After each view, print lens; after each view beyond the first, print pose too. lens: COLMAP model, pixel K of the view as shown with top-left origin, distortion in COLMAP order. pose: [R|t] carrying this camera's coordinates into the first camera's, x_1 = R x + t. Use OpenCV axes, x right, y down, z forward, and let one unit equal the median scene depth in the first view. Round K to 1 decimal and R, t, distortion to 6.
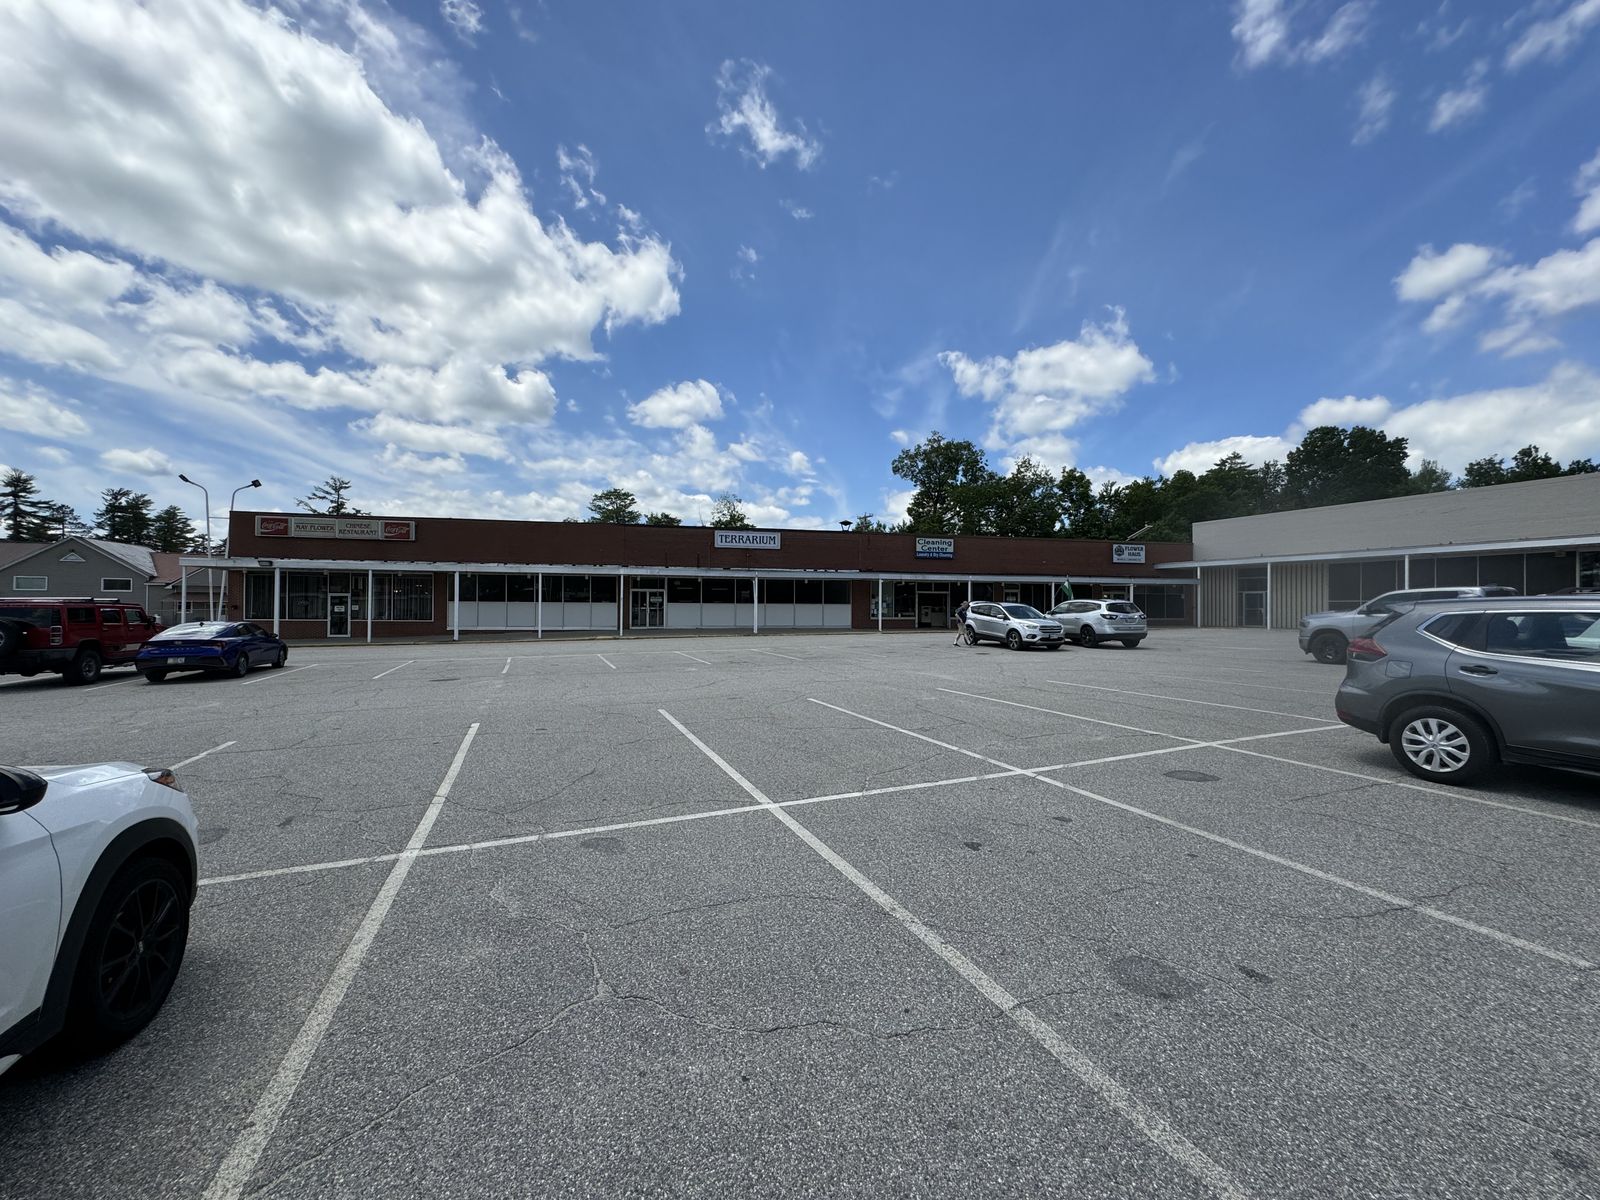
lens RADIAL K [[641.4, 0, 800.0], [0, 641.4, 600.0], [0, 0, 1]] dist [-0.012249, 0.000517]
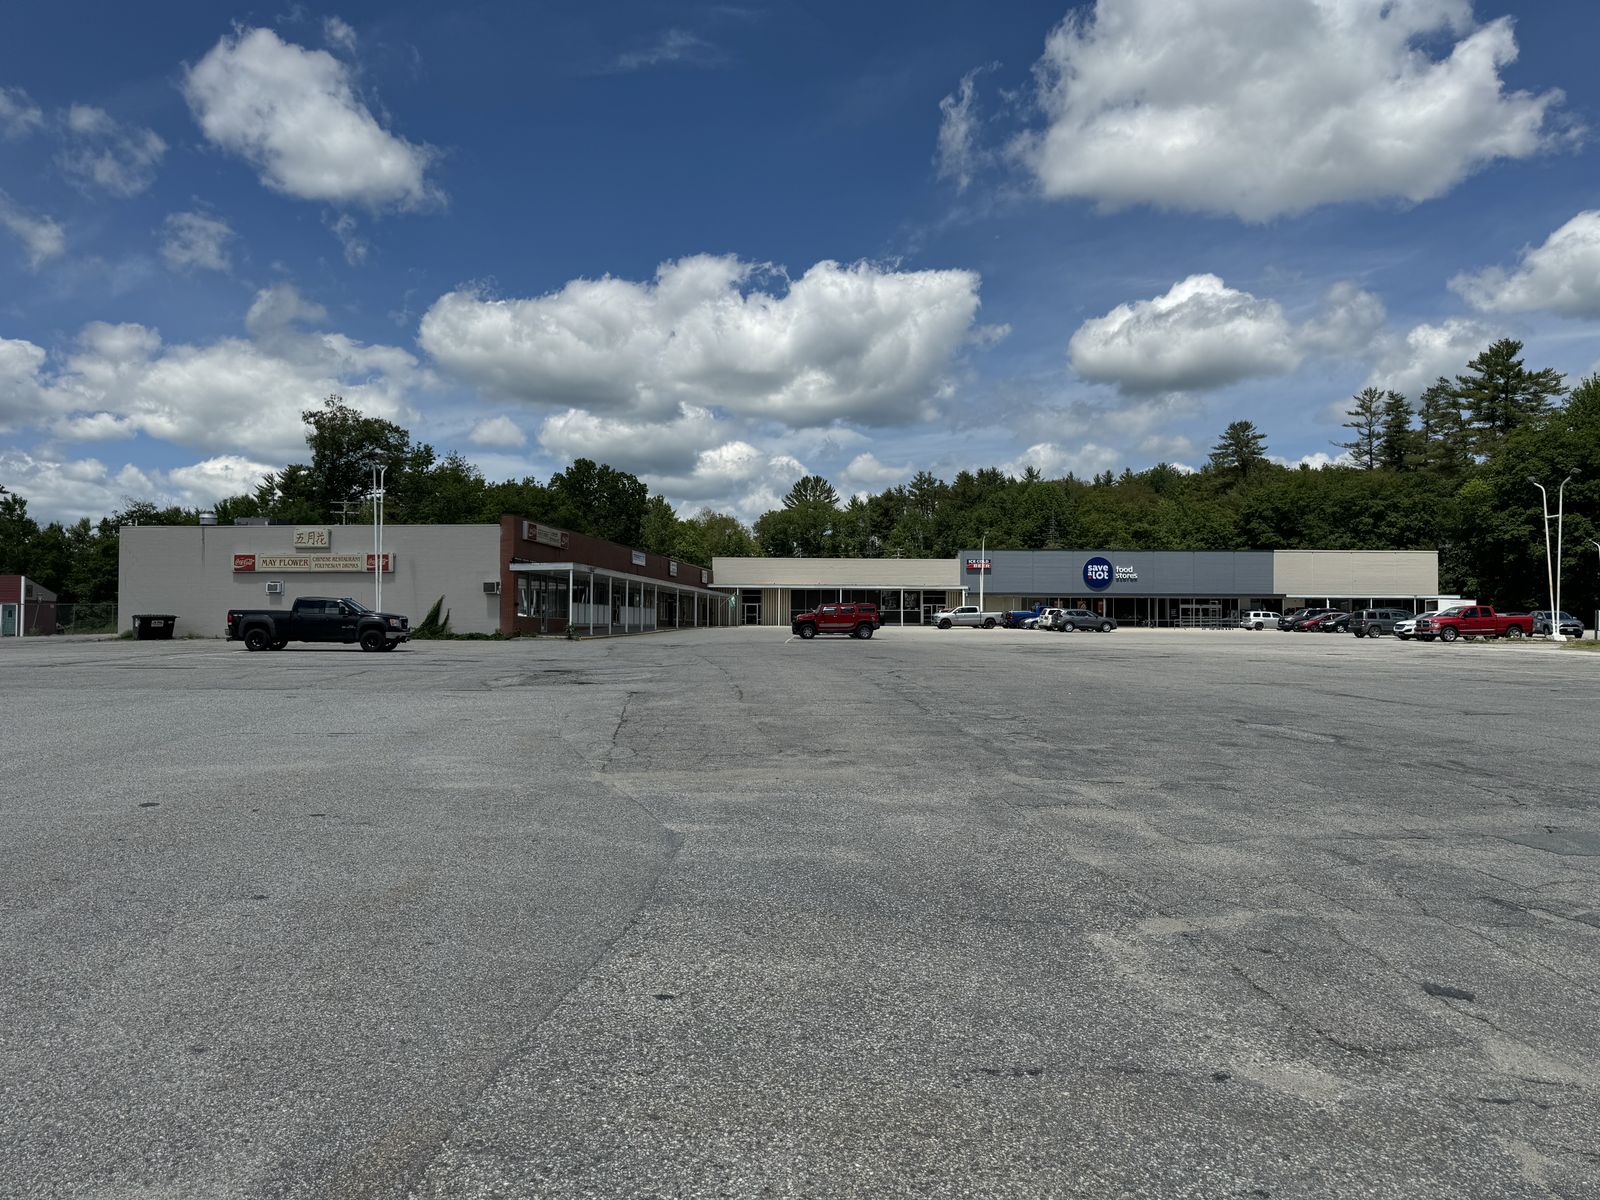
lens RADIAL K [[1122.5, 0, 800.2], [0, 1122.5, 614.4], [0, 0, 1]] dist [0.020524, -0.025877]
pose [[0.303240, 0.009755, 0.952864, -2.322766], [-0.045369, 0.998961, 0.004212, -0.004372], [-0.951833, -0.044508, 0.303368, -0.045222]]
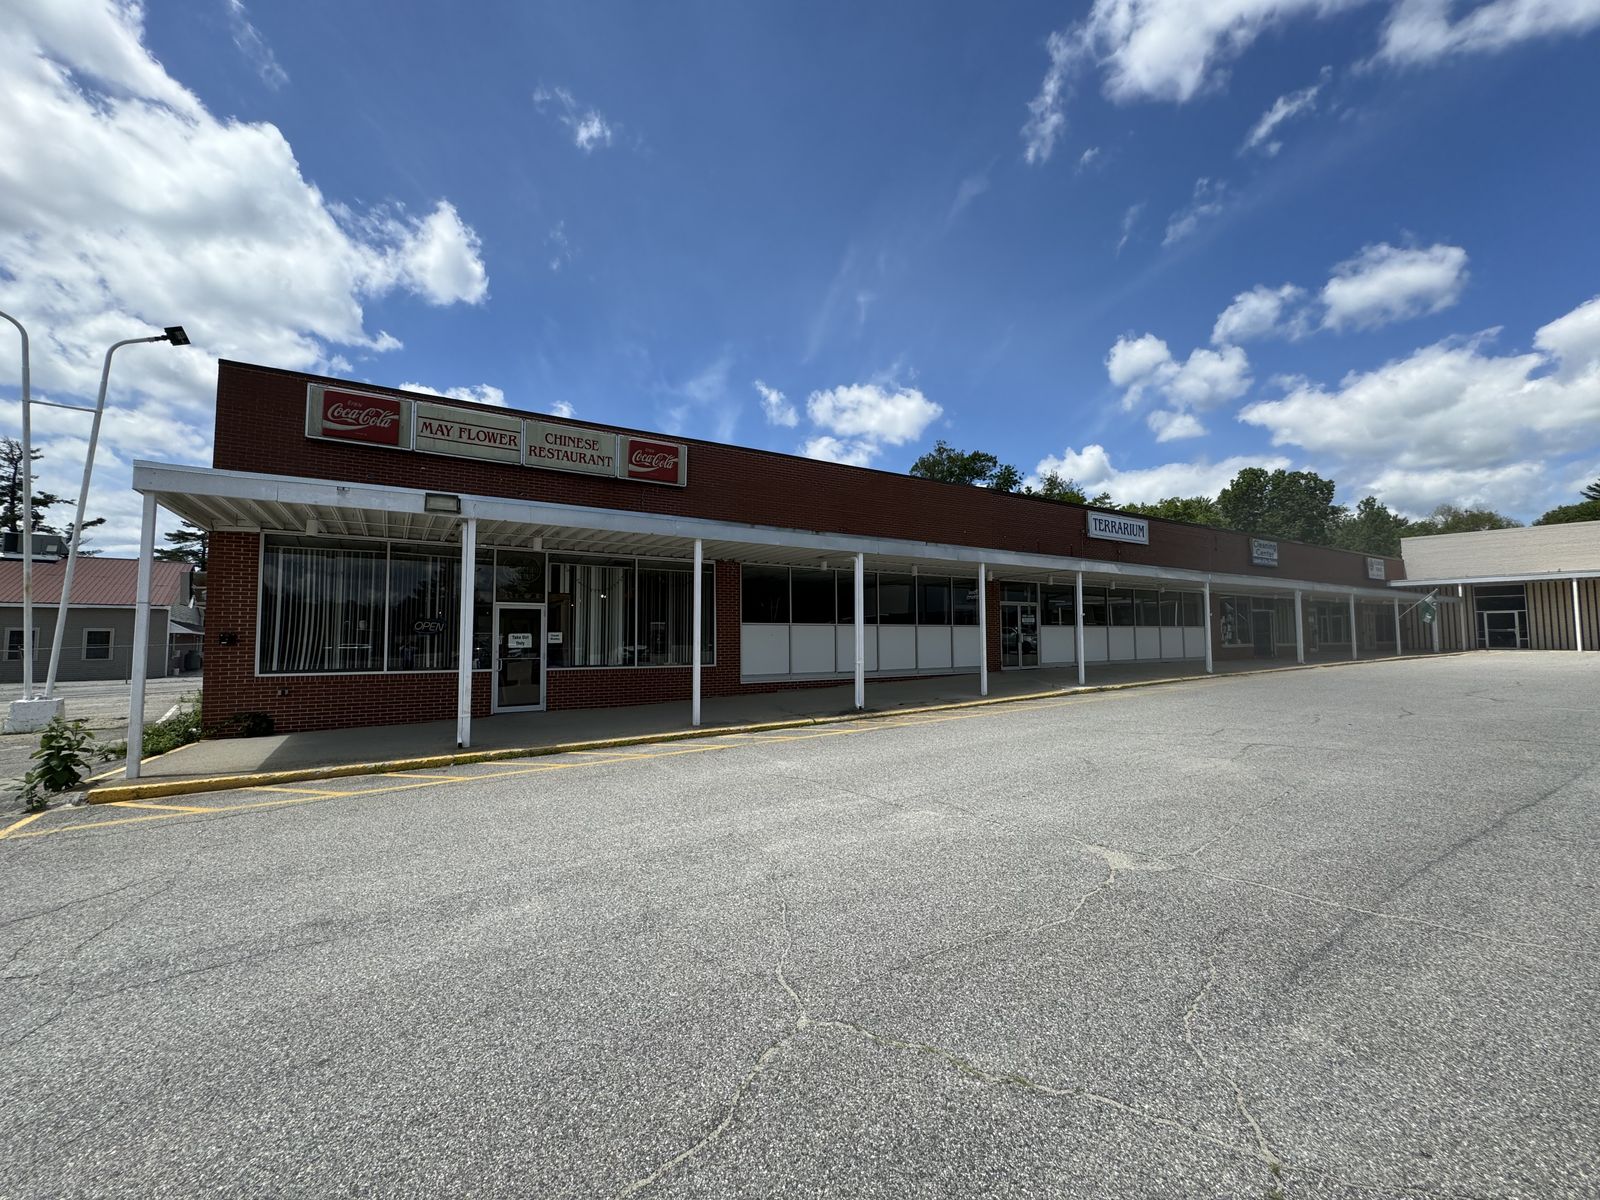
lens RADIAL K [[630.0, 0, 800.0], [0, 630.0, 600.0], [0, 0, 1]] dist [-0.029490, 0.000136]
pose [[0.949467, 0.012543, 0.313616, -0.610620], [-0.004934, 0.999674, -0.025044, -0.002894], [-0.313828, 0.022231, 0.949220, 0.511533]]
